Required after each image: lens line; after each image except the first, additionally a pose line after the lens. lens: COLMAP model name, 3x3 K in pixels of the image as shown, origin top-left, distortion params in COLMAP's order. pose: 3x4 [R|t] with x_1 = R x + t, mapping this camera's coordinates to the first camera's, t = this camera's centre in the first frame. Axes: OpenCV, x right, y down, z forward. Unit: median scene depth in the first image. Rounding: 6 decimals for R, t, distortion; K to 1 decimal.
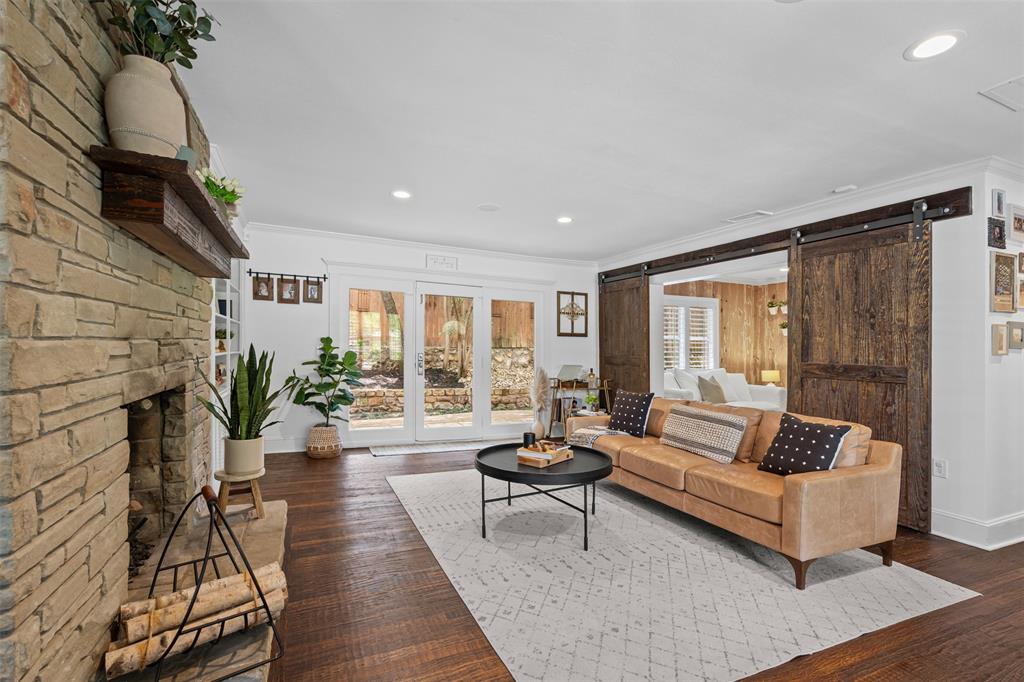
lens RADIAL K [[468.1, 0, 507.9], [0, 468.1, 337.3], [0, 0, 1]] dist [-0.001801, 0.001151]
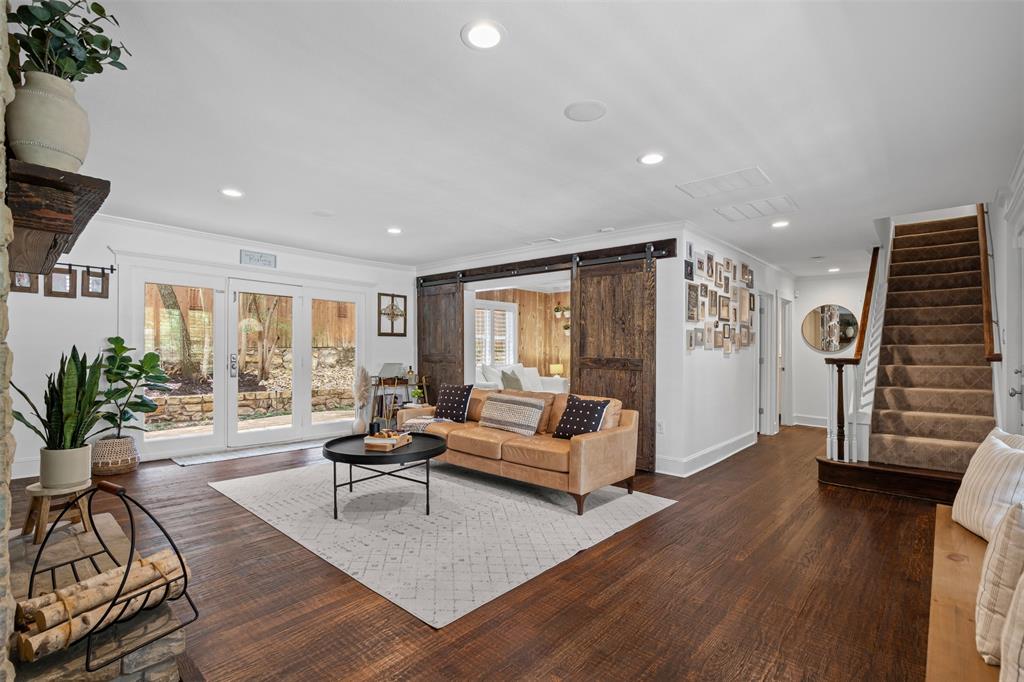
lens RADIAL K [[472.6, 0, 504.9], [0, 472.6, 335.8], [0, 0, 1]] dist [-0.001449, 0.000603]
pose [[0.917279, 0.001506, 0.398241, -0.105775], [-0.001602, 0.999999, -0.000090, -0.005601], [-0.398241, -0.000556, 0.917281, -0.151985]]
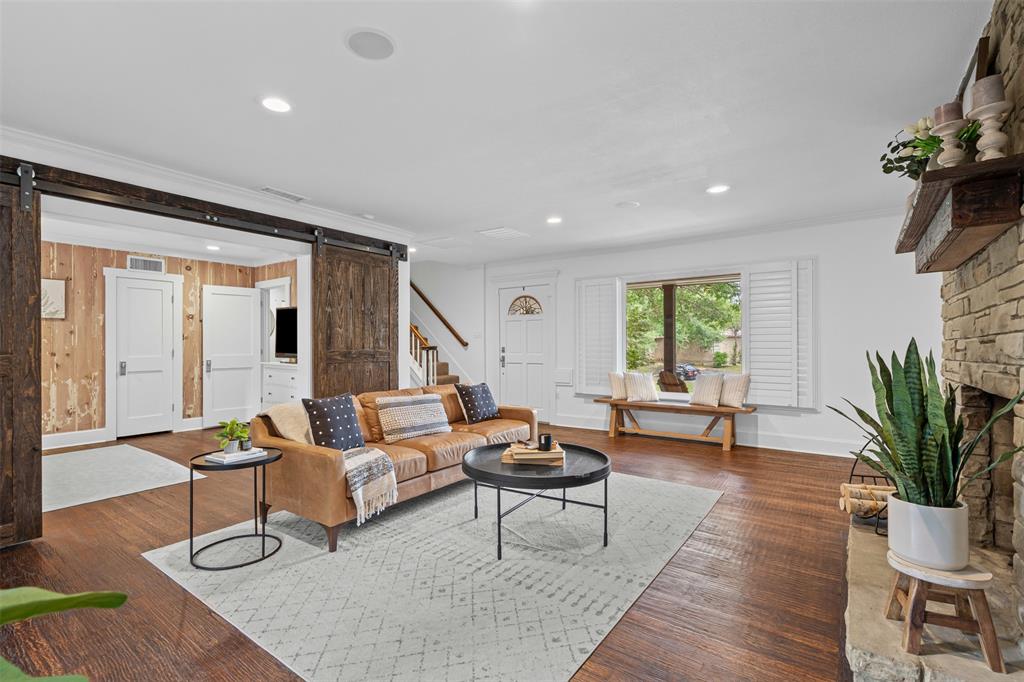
lens RADIAL K [[466.7, 0, 508.0], [0, 466.7, 327.1], [0, 0, 1]] dist [0.000265, 0.000191]
pose [[-0.500205, 0.014355, 0.865788, -0.618475], [-0.023519, 0.999268, -0.030156, 0.023779], [-0.865587, -0.035447, -0.499502, 1.337664]]
